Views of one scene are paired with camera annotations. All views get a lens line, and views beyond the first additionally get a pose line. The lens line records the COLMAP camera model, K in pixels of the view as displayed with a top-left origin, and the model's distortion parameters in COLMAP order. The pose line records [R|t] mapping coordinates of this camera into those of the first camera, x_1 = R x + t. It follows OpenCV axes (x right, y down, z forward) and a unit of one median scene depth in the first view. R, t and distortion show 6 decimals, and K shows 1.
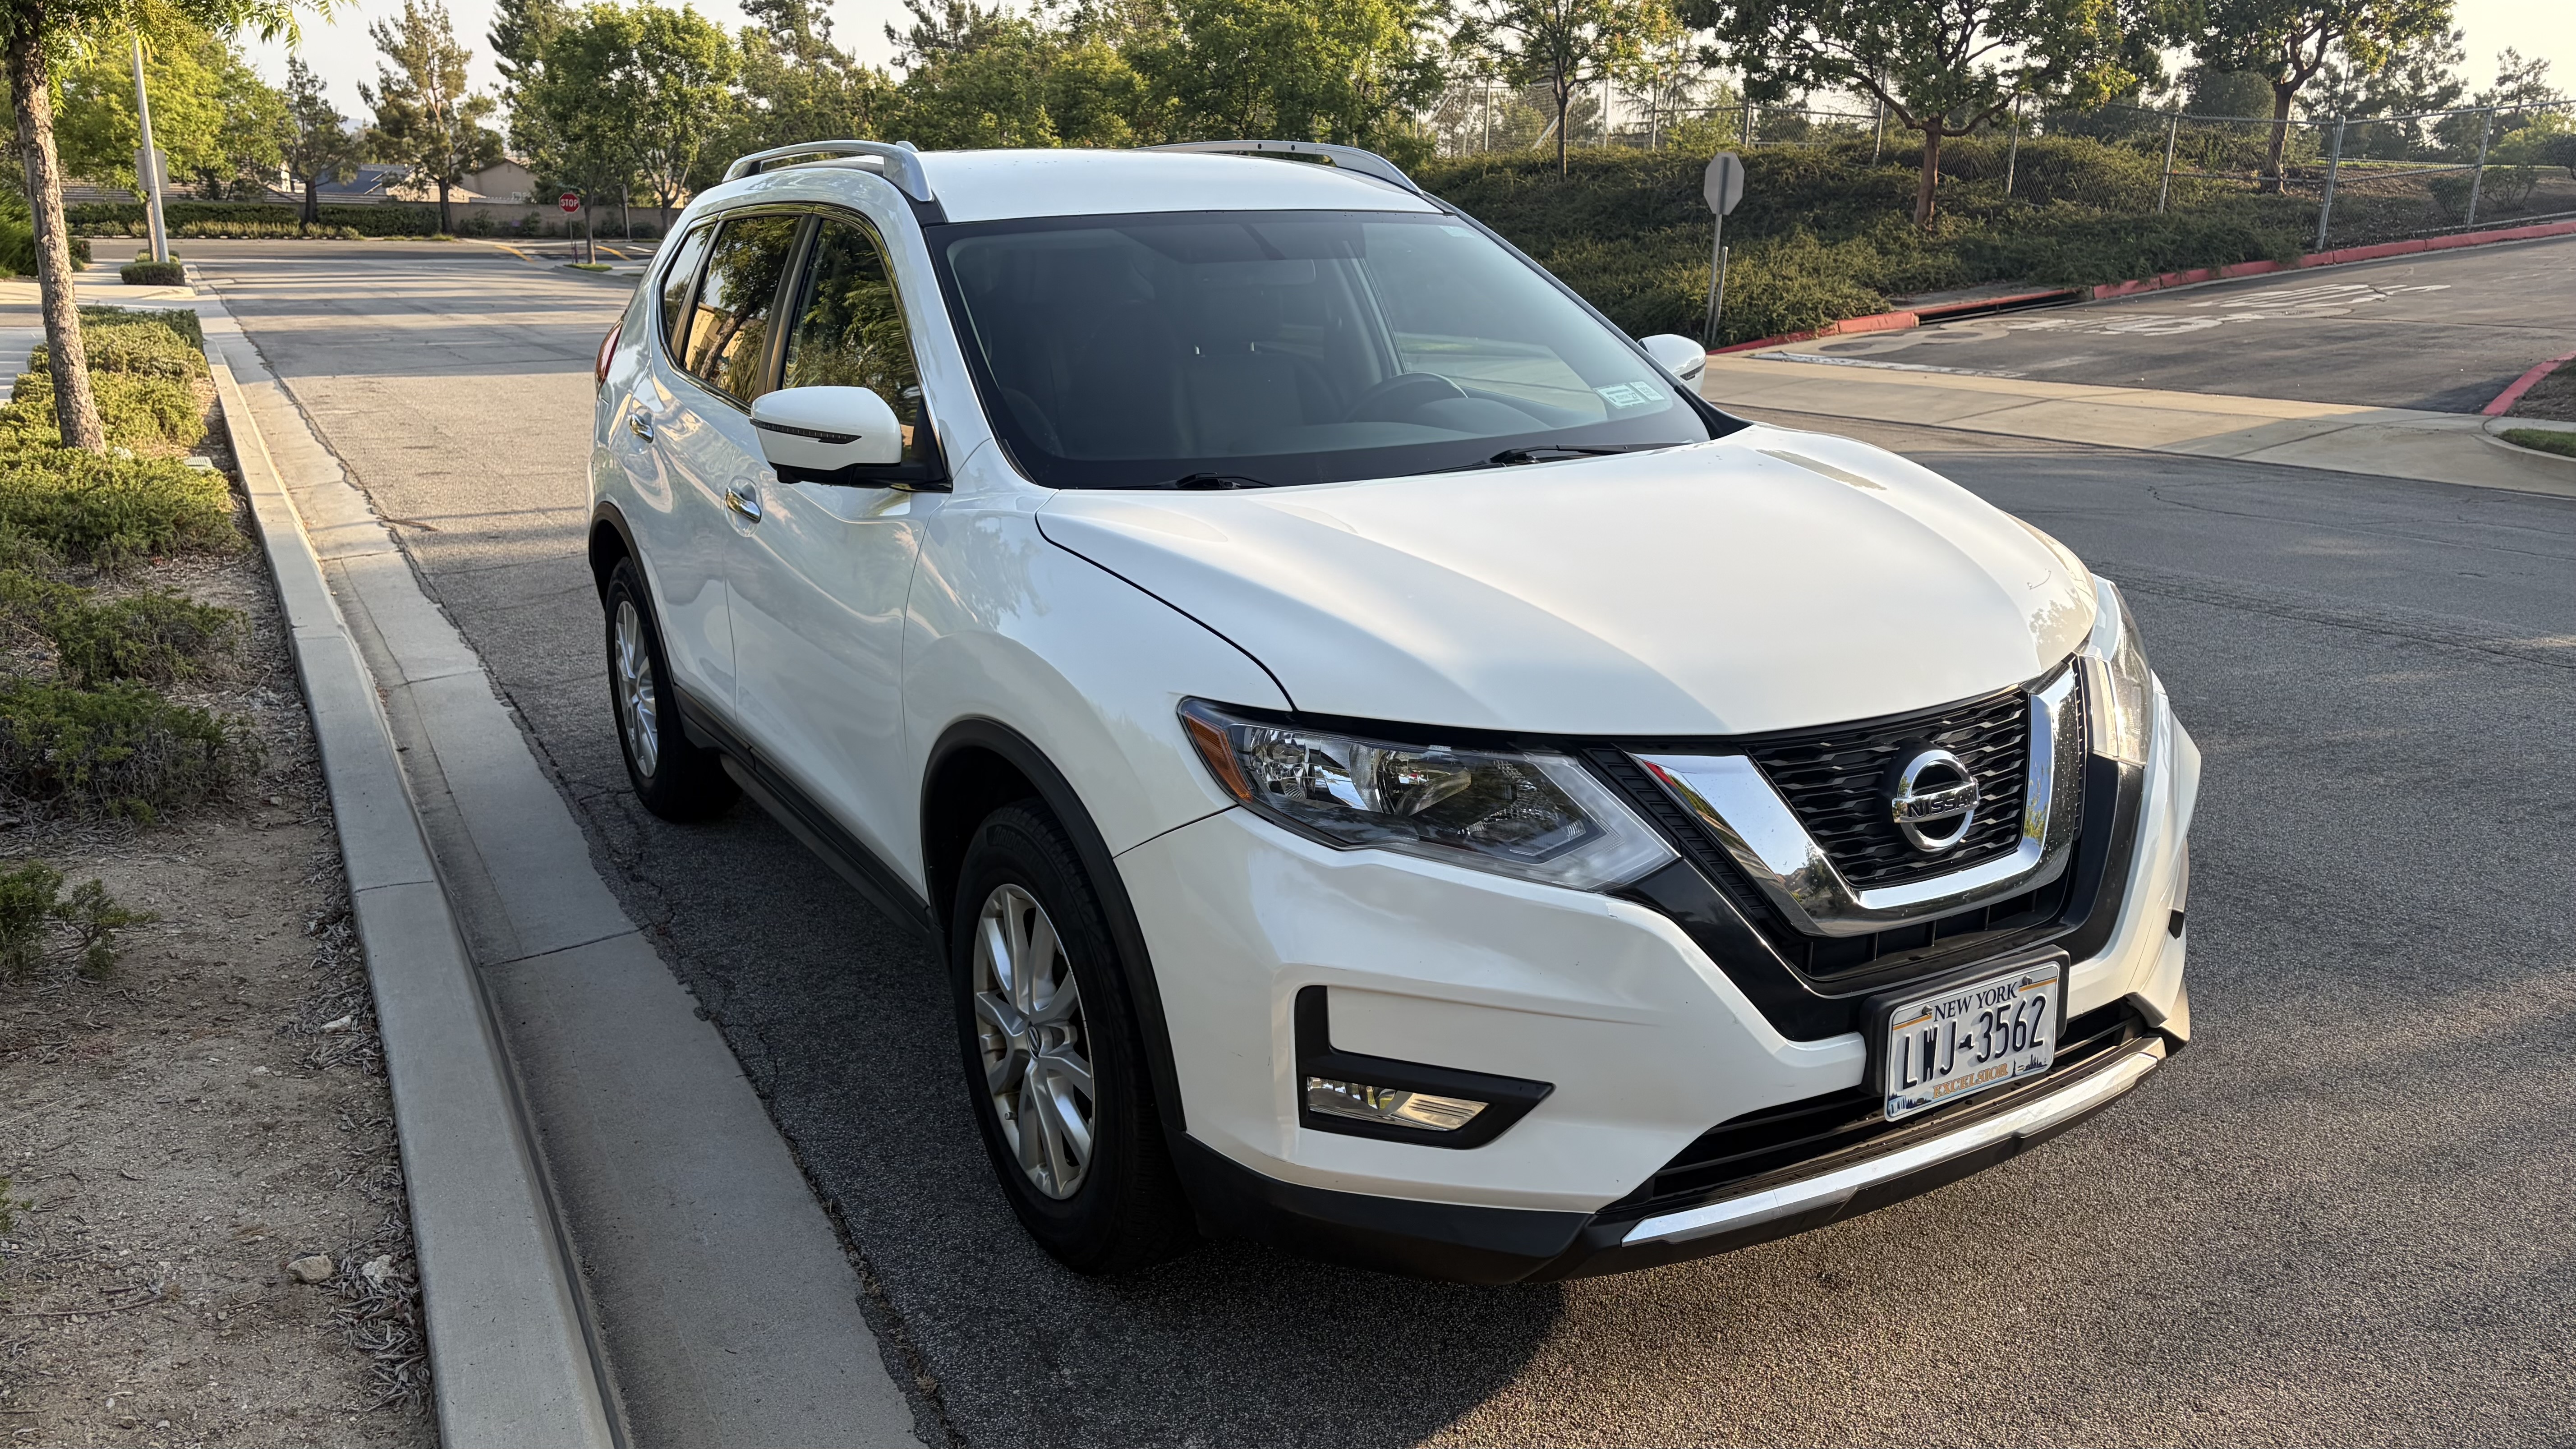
lens RADIAL K [[1949.3, 0, 1294.8], [0, 1949.3, 736.9], [0, 0, 1]] dist [0.090860, -0.072402]
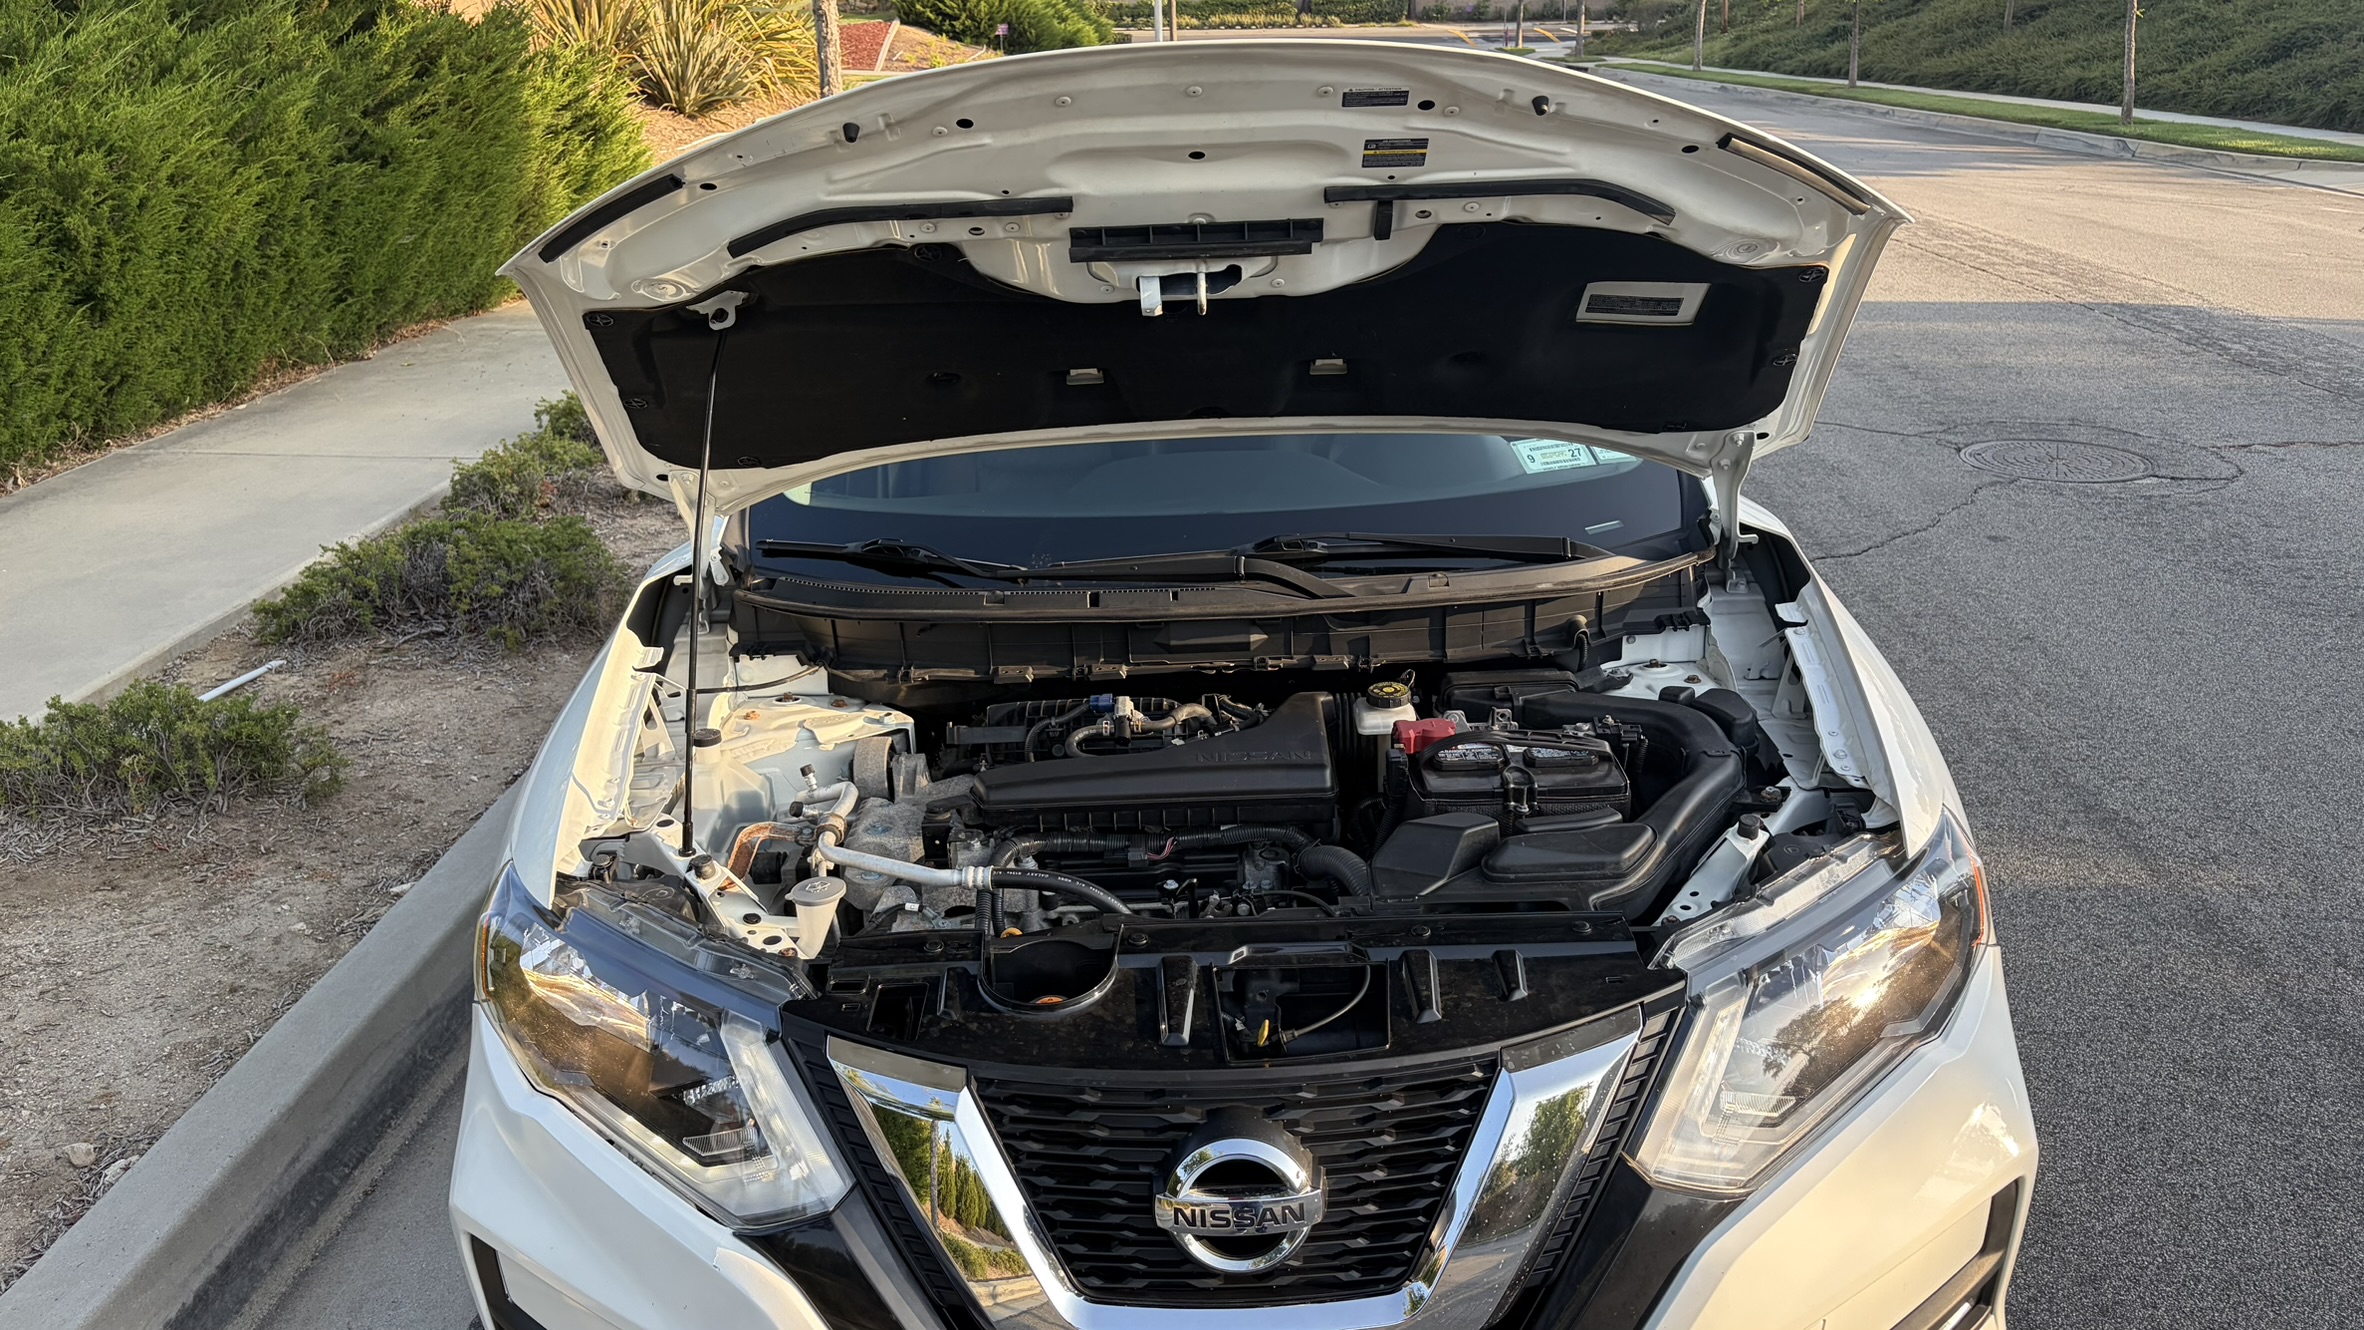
lens RADIAL K [[1819.1, 0, 1223.3], [0, 1819.1, 664.4], [0, 0, 1]] dist [0.096901, -0.122129]
pose [[0.869392, 0.157117, -0.468478, 0.598701], [-0.111534, 0.986030, 0.123710, -0.245642], [0.481370, -0.055302, 0.874771, 0.408530]]
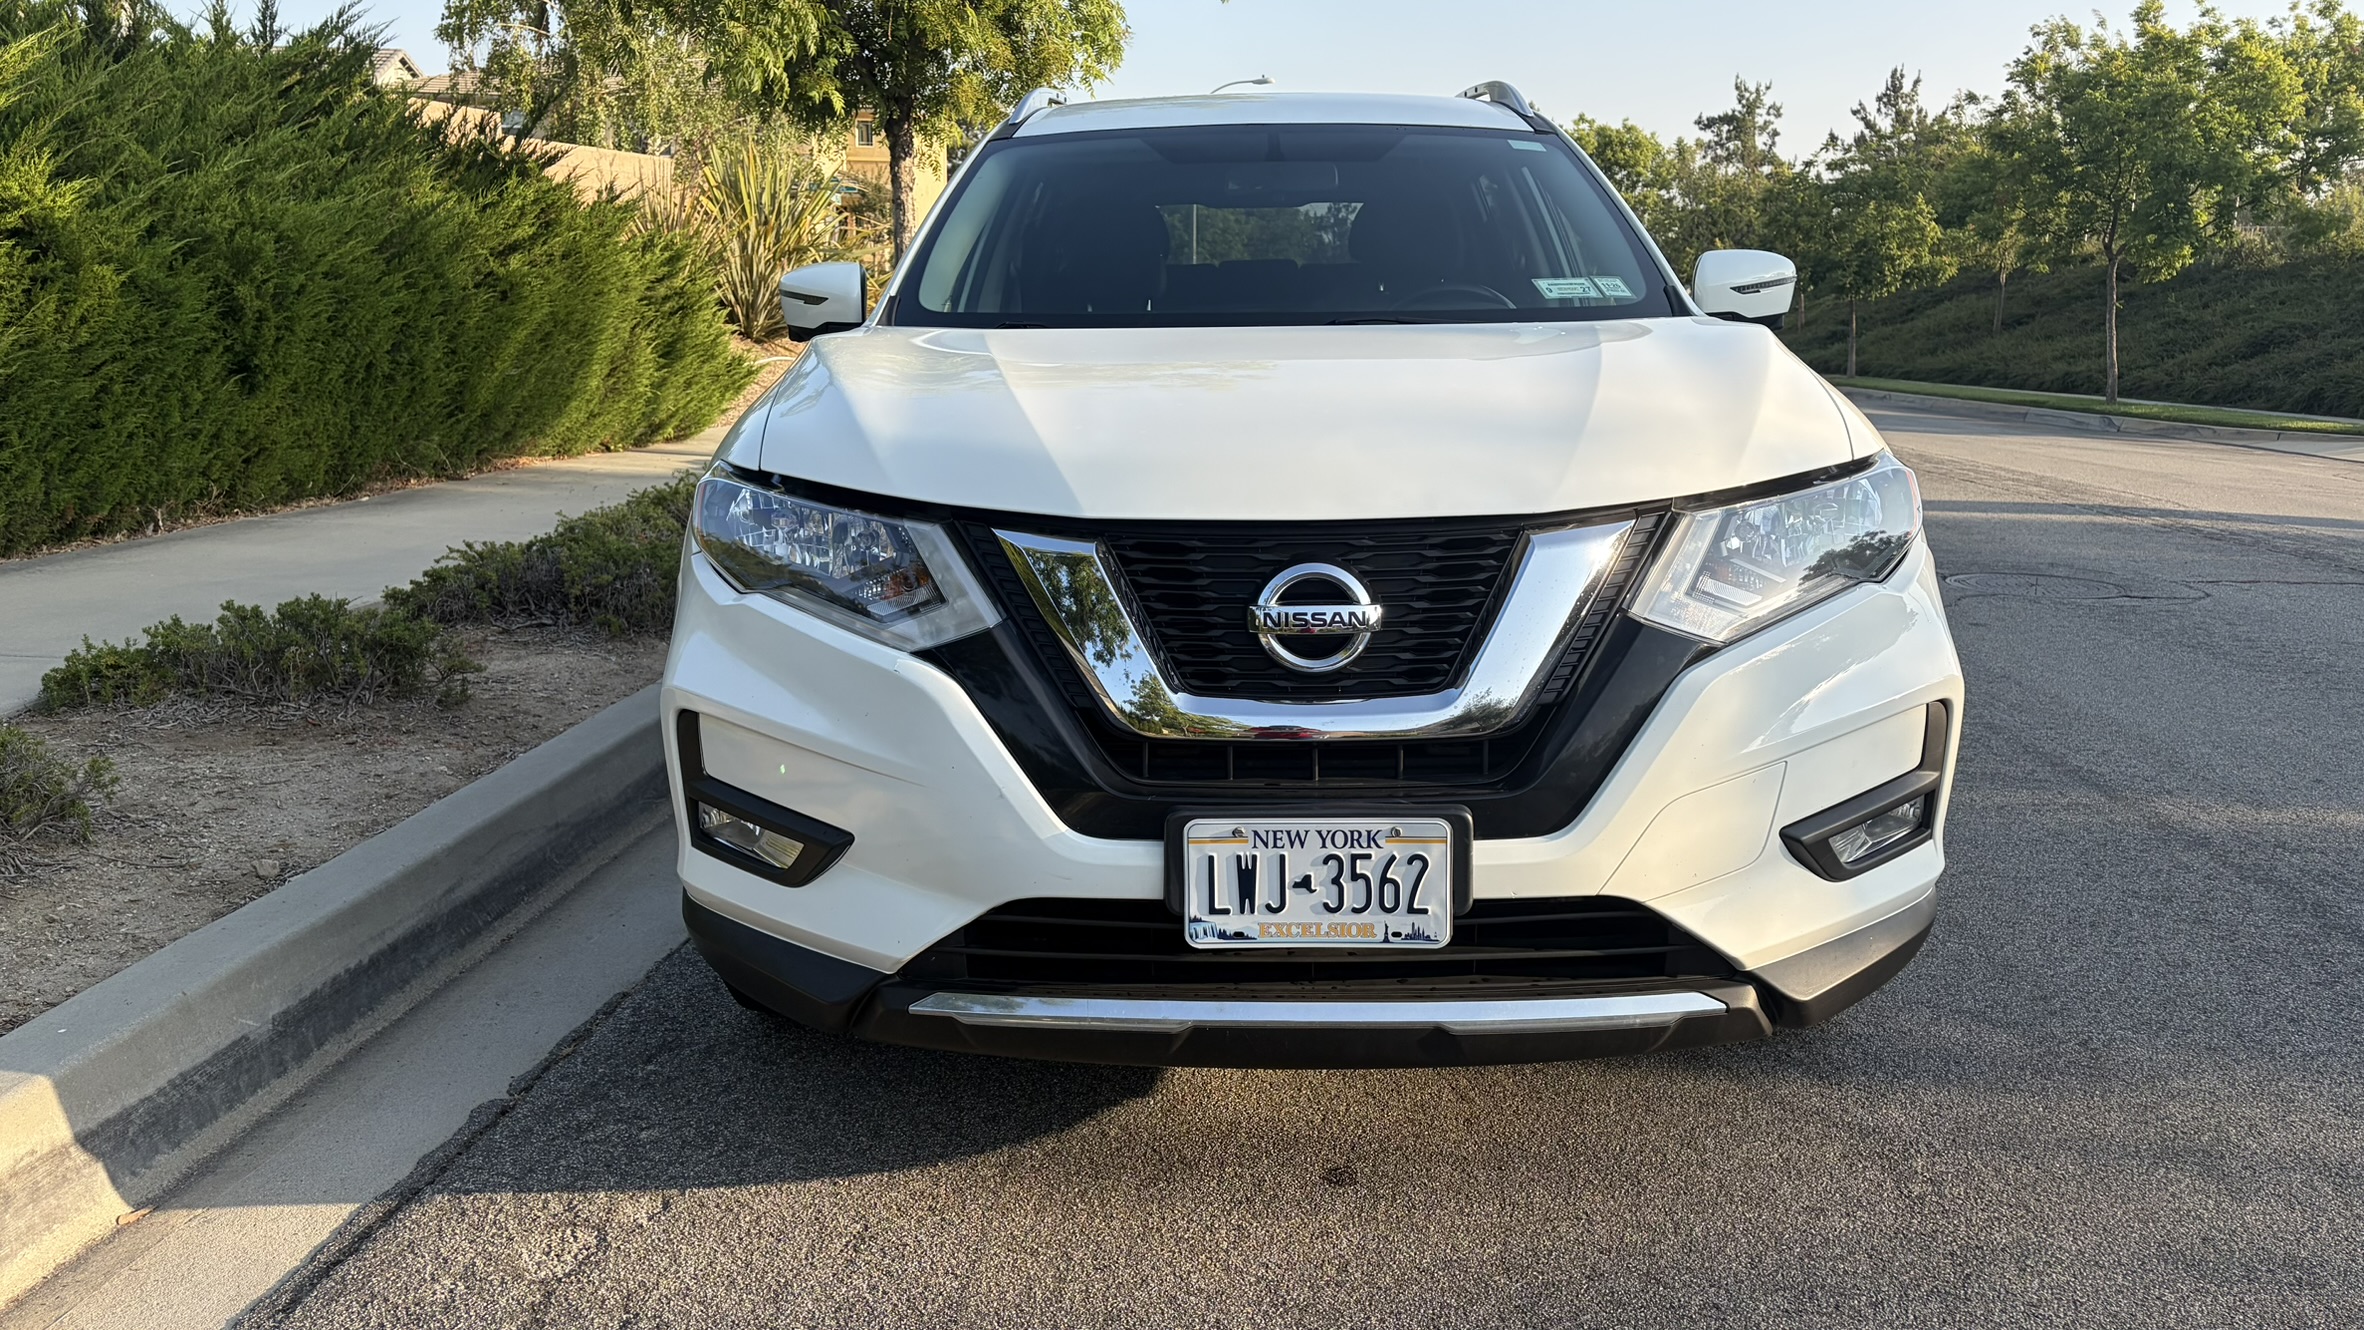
lens RADIAL K [[1840.4, 0, 1212.0], [0, 1840.4, 664.2], [0, 0, 1]] dist [0.029290, 0.002506]
pose [[0.859577, 0.105988, -0.499893, 0.705556], [-0.143395, 0.988978, -0.036888, 0.091245], [0.490474, 0.103390, 0.865301, 0.233104]]
